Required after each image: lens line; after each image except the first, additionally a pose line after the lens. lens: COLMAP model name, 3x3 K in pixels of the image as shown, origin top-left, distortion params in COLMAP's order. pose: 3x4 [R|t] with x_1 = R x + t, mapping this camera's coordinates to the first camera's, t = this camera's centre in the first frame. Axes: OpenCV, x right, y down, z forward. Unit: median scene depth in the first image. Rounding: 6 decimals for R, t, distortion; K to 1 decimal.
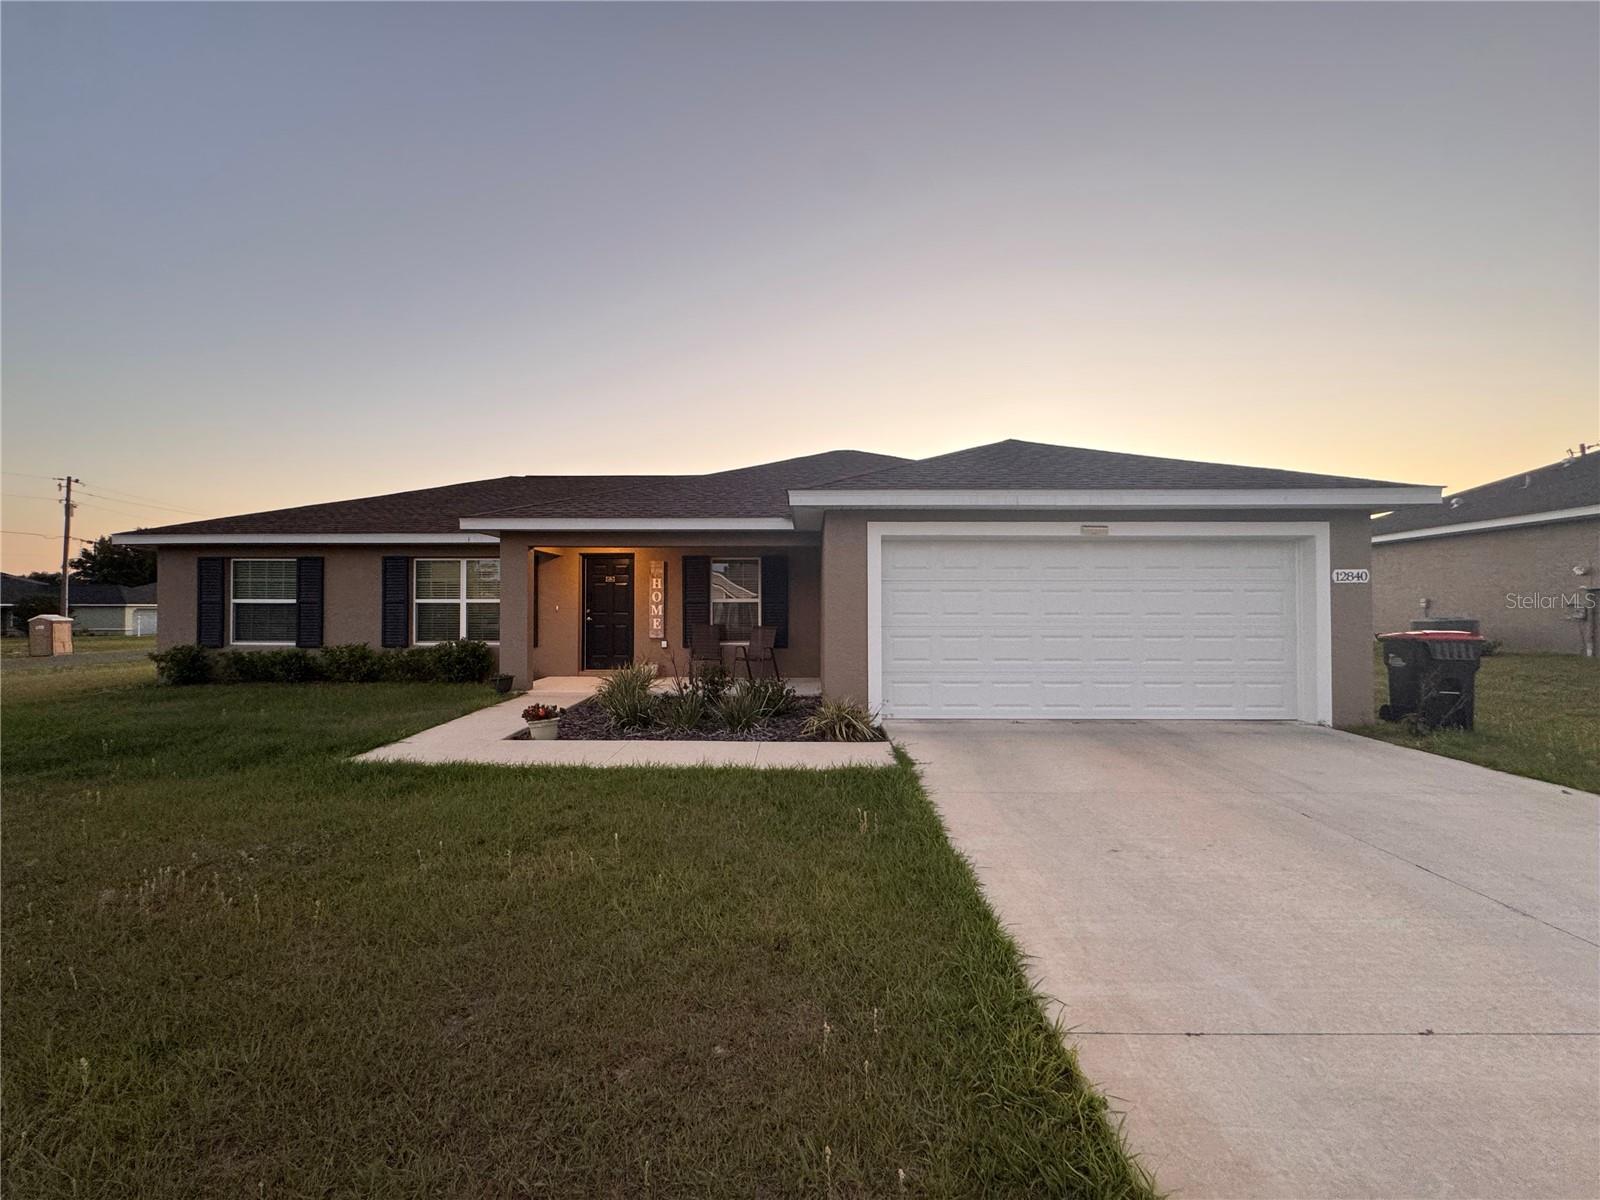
lens RADIAL K [[640.4, 0, 798.9], [0, 640.4, 599.2], [0, 0, 1]] dist [-0.003924, 0.000302]
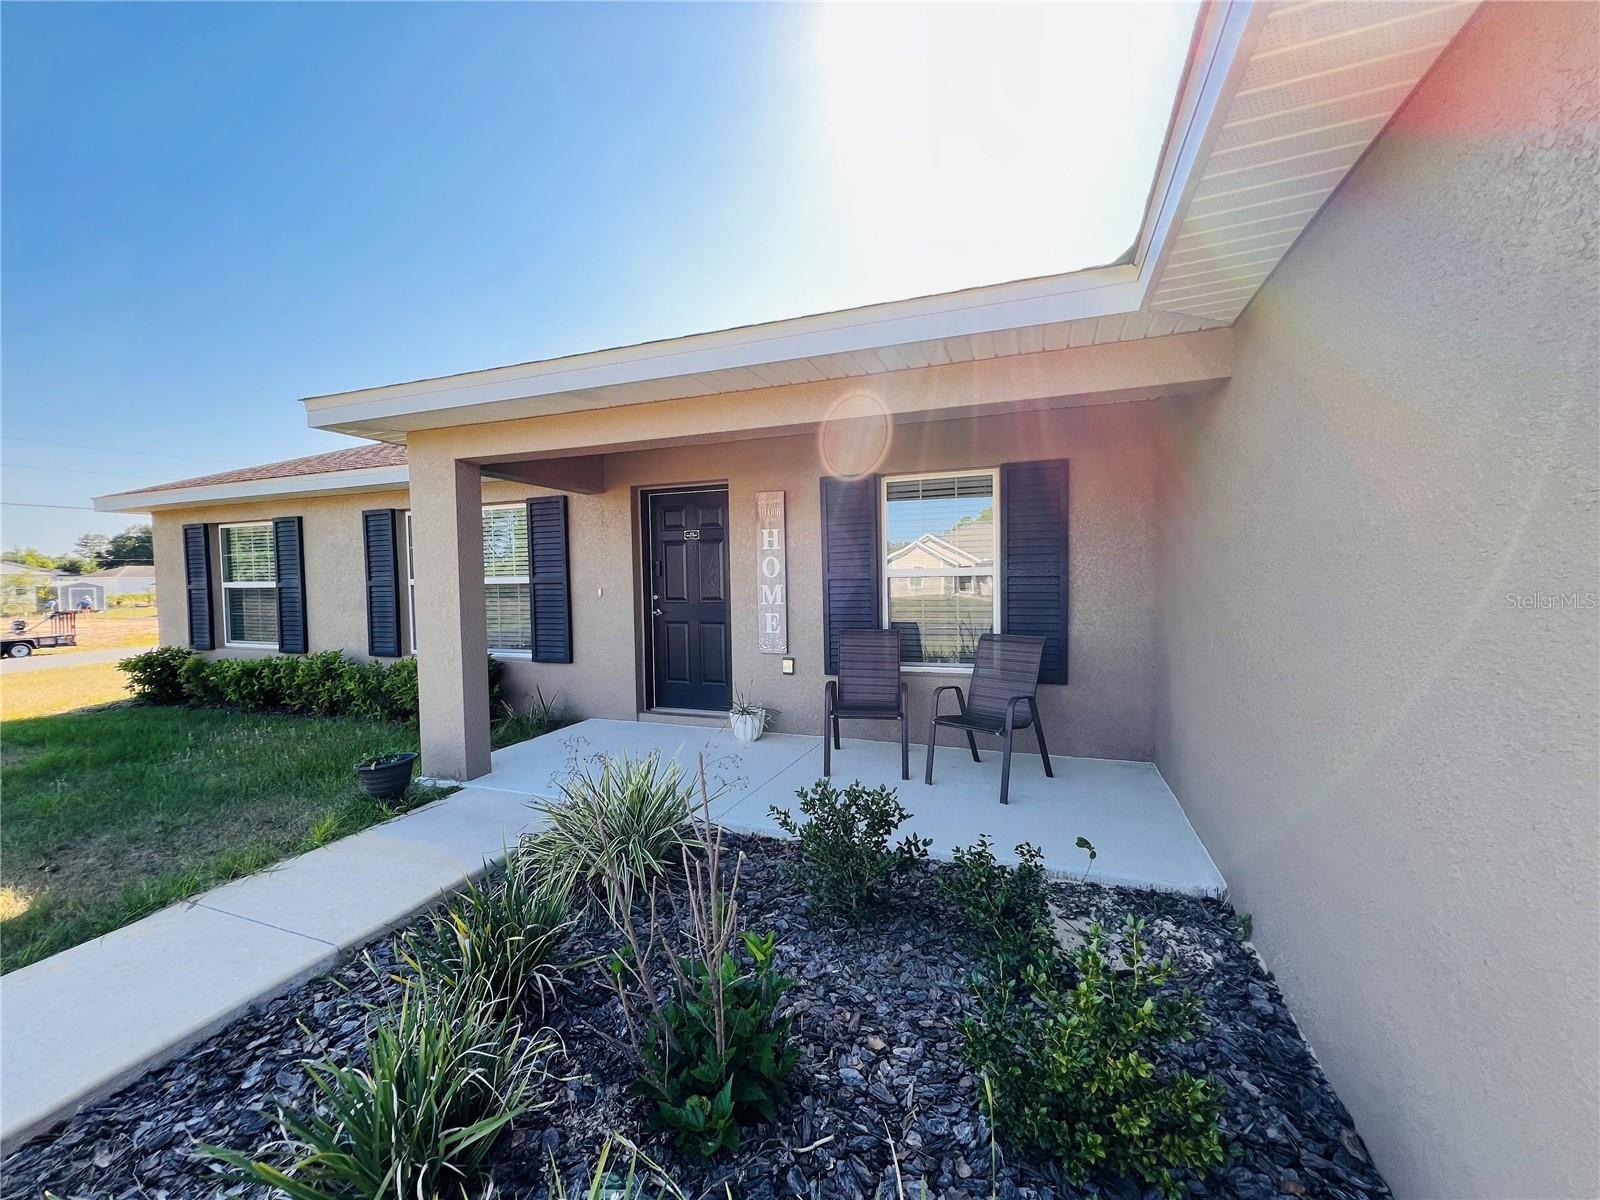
lens RADIAL K [[638.3, 0, 803.5], [0, 638.3, 596.2], [0, 0, 1]] dist [-0.001476, 0.000112]
pose [[0.945145, -0.006584, -0.326586, -0.043499], [0.022433, 0.998745, 0.044785, -0.002961], [0.325881, -0.049654, 0.944106, 0.556428]]
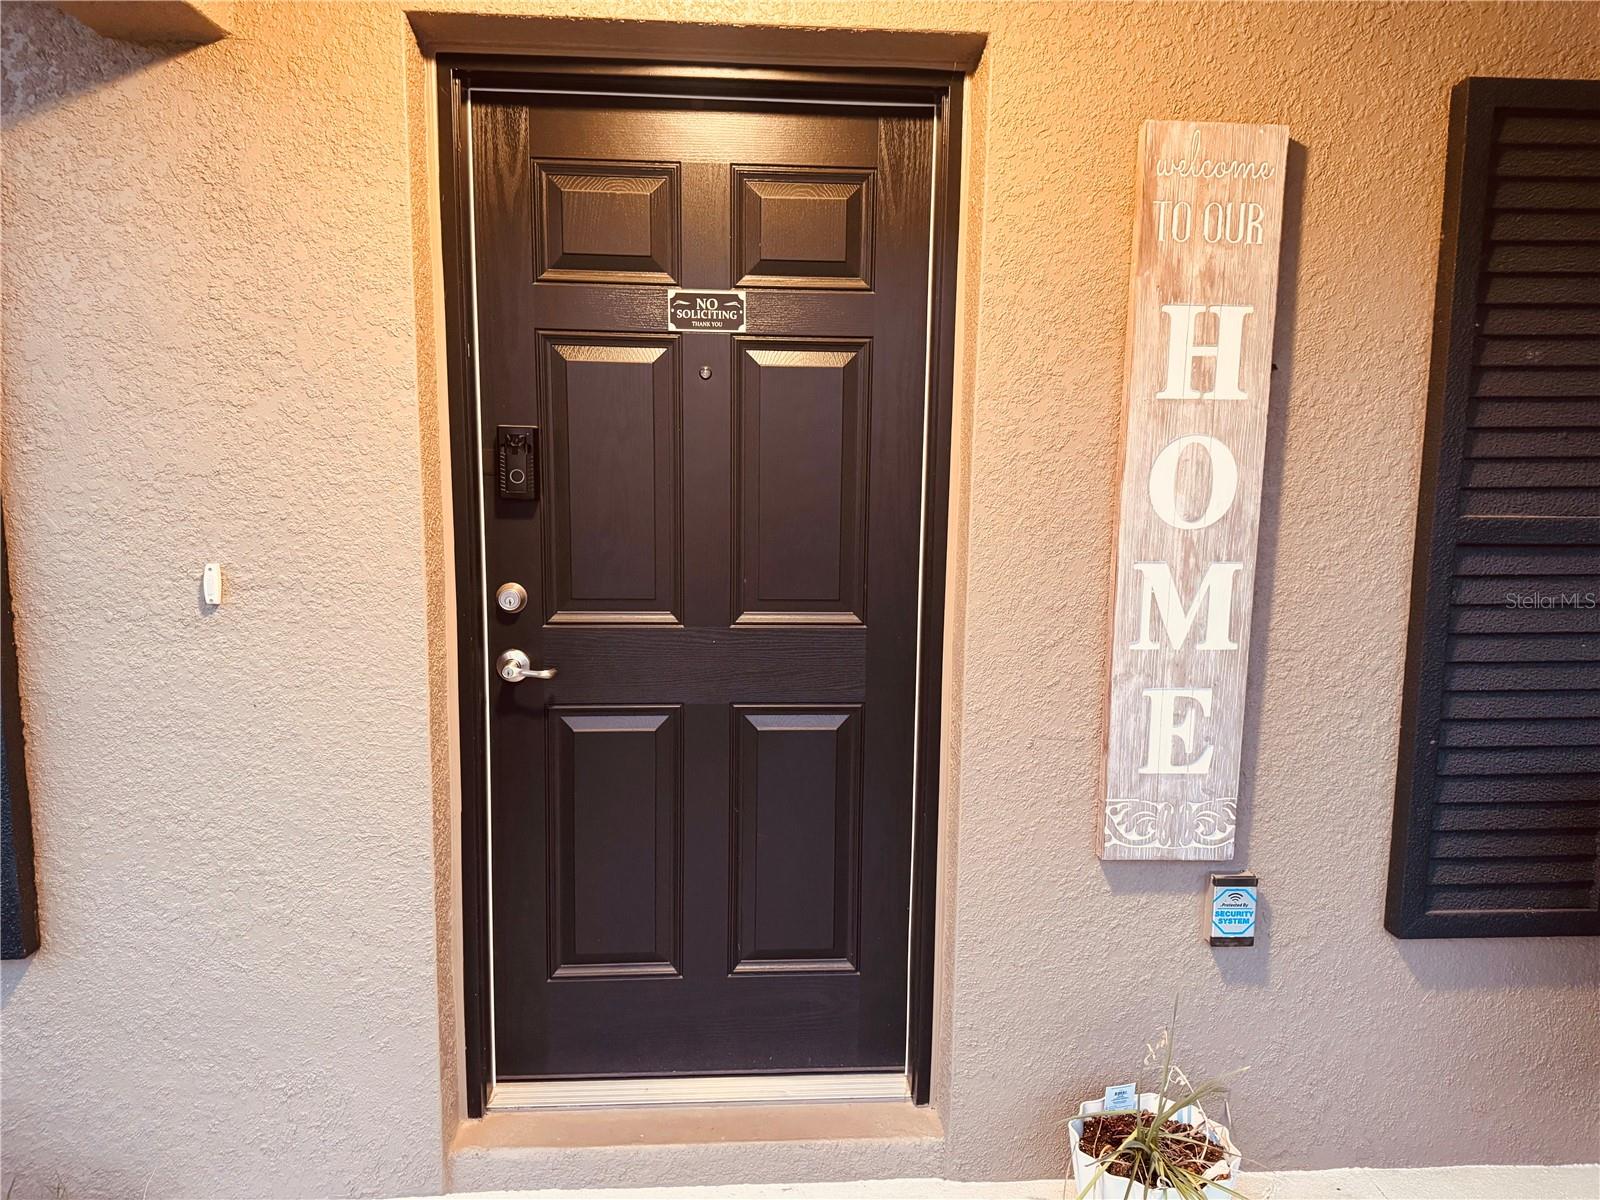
lens RADIAL K [[1109.6, 0, 802.0], [0, 1109.6, 604.6], [0, 0, 1]] dist [0.002231, 0.000238]
pose [[0.997339, 0.003272, 0.072836, -0.299032], [-0.014427, 0.988097, 0.153152, -0.010996], [-0.071468, -0.153795, 0.985515, 0.822743]]
